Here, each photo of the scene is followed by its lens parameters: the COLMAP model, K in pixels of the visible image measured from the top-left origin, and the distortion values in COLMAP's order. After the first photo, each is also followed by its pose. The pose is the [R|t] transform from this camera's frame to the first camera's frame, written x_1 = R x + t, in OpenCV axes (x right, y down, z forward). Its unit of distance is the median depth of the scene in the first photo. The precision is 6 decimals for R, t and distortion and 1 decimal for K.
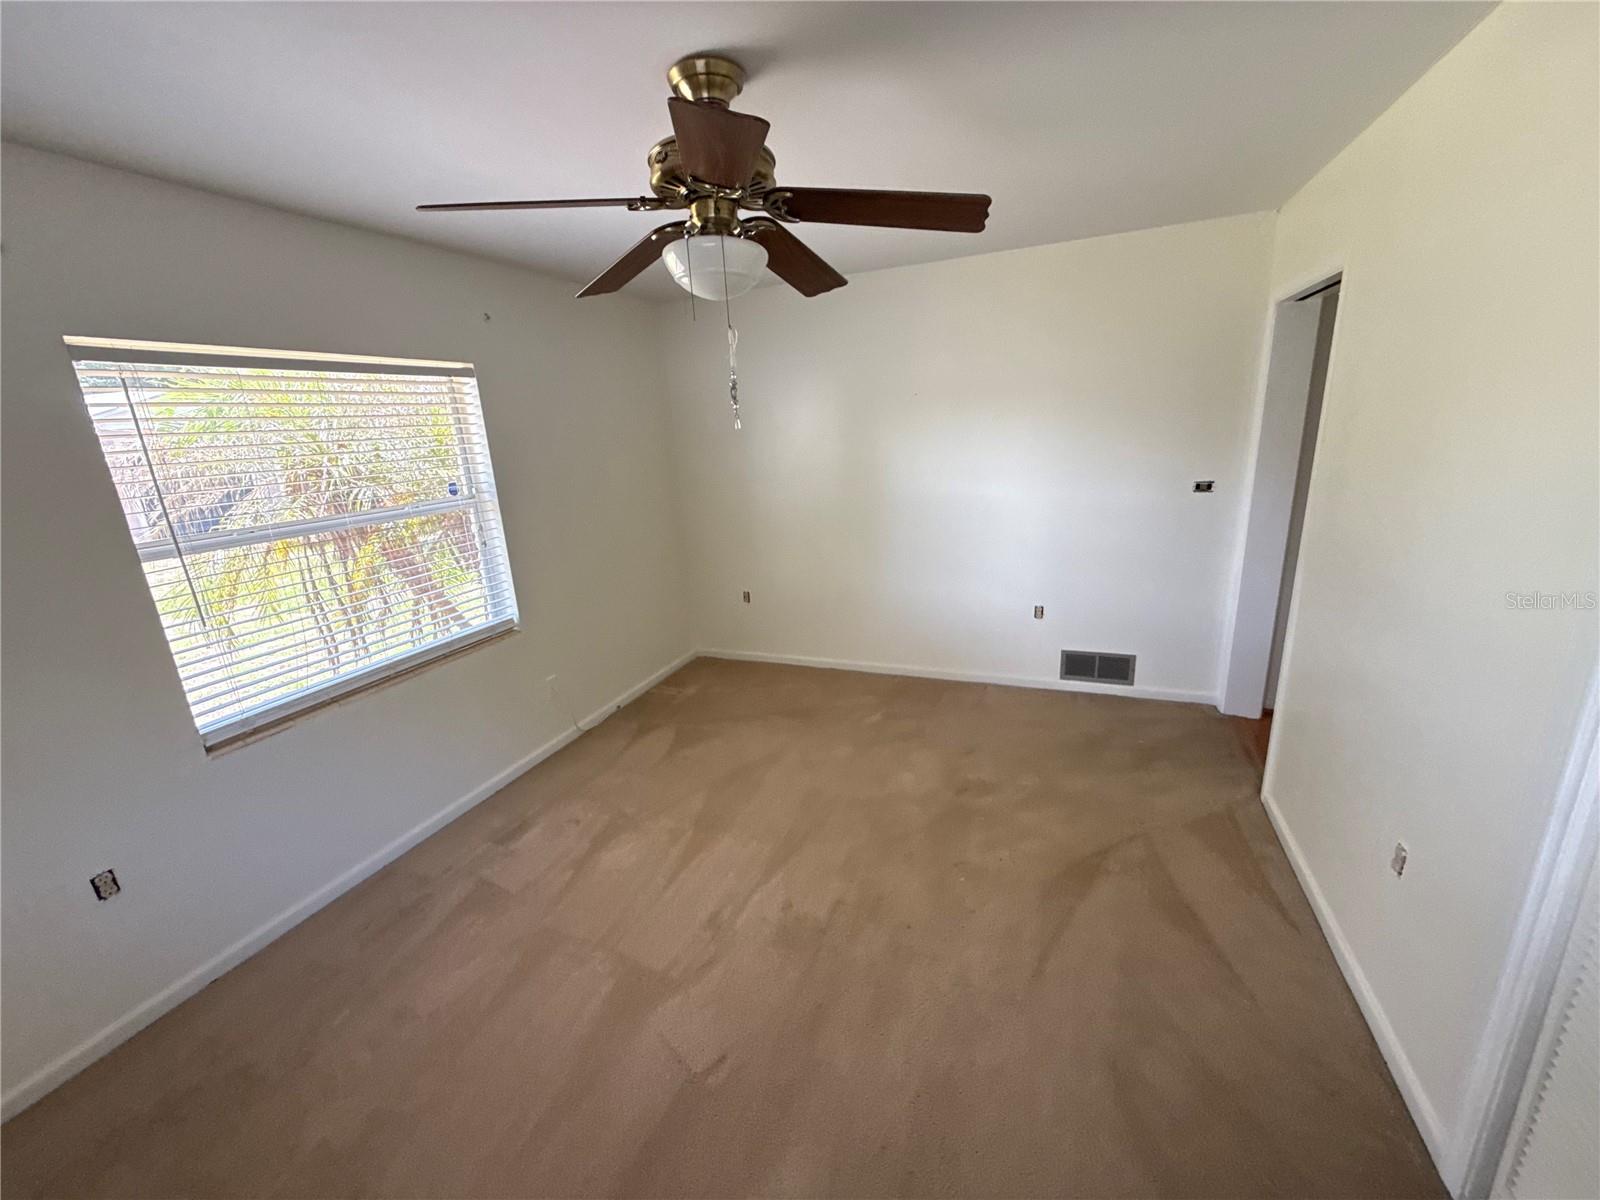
lens RADIAL K [[643.5, 0, 797.1], [0, 643.5, 604.2], [0, 0, 1]] dist [-0.002025, -0.000423]
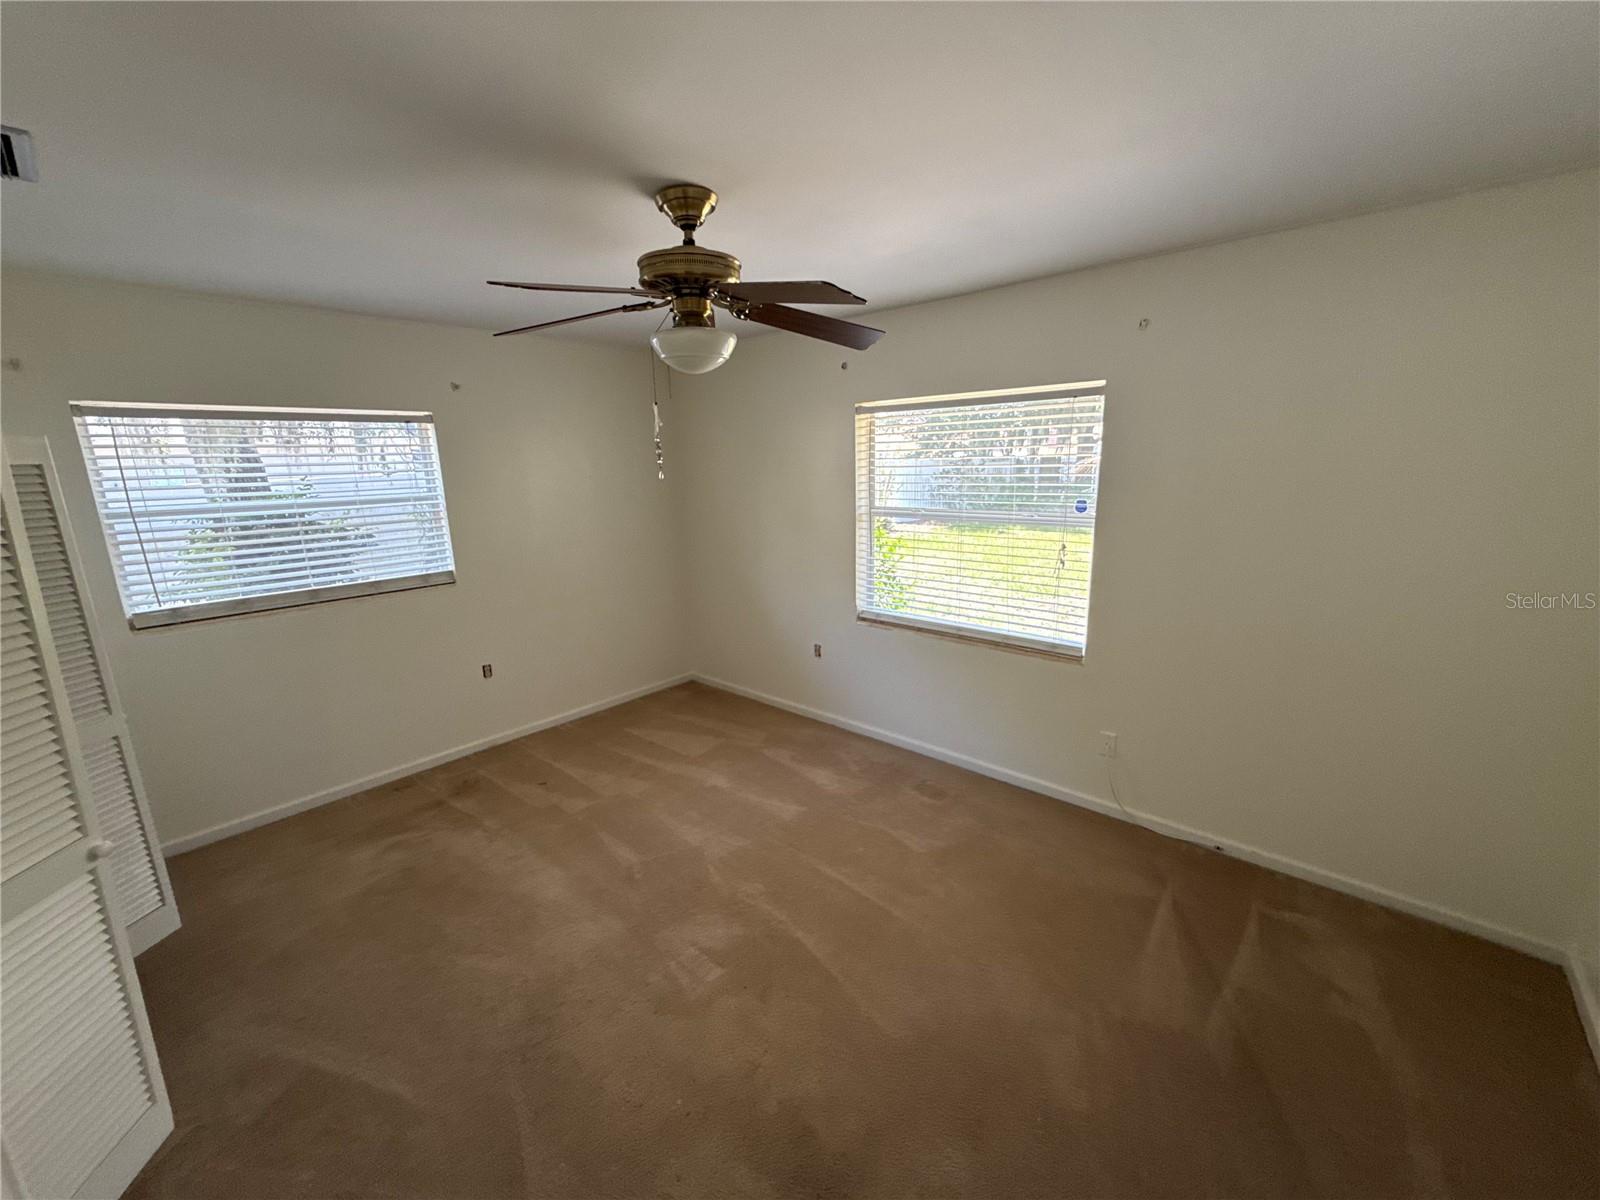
lens RADIAL K [[643.5, 0, 797.1], [0, 643.5, 604.2], [0, 0, 1]] dist [-0.002025, -0.000423]
pose [[-0.331112, 0.273072, -0.903215, 0.590015], [-0.218958, 0.908847, 0.355043, -0.312571], [0.917836, 0.315325, -0.241139, 0.918703]]
